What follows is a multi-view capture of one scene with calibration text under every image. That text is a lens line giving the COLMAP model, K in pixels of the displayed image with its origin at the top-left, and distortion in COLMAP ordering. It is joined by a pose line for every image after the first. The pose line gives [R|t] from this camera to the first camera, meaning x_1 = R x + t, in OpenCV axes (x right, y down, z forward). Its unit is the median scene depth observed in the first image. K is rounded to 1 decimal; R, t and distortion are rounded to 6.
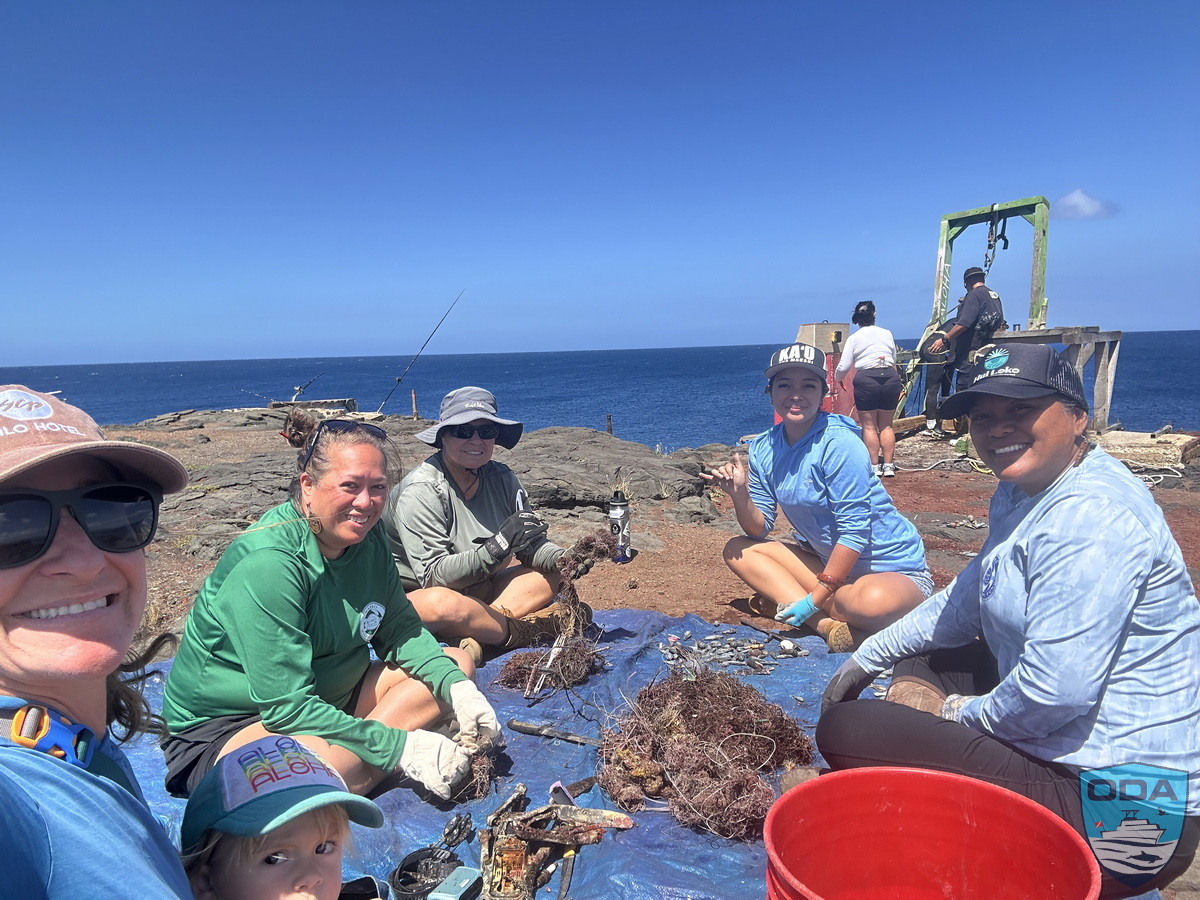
lens RADIAL K [[854.1, 0, 604.7], [0, 854.1, 455.1], [0, 0, 1]] dist [0.047467, -0.003177]
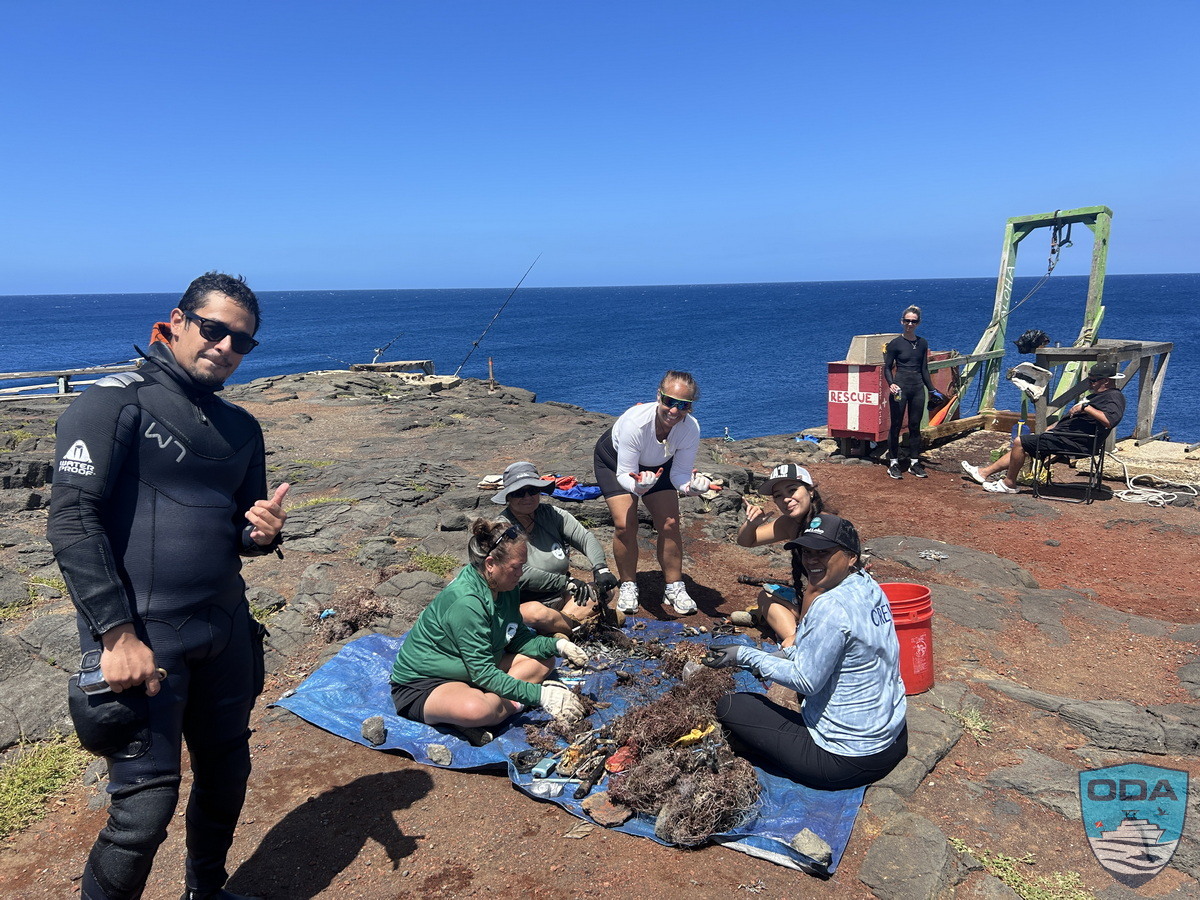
lens RADIAL K [[915.3, 0, 599.1], [0, 915.3, 443.4], [0, 0, 1]] dist [0.054297, -0.024872]
pose [[0.995252, 0.022909, -0.094593, 0.020664], [-0.019052, 0.998958, 0.041475, -0.051544], [0.095444, -0.039475, 0.994652, -0.158211]]
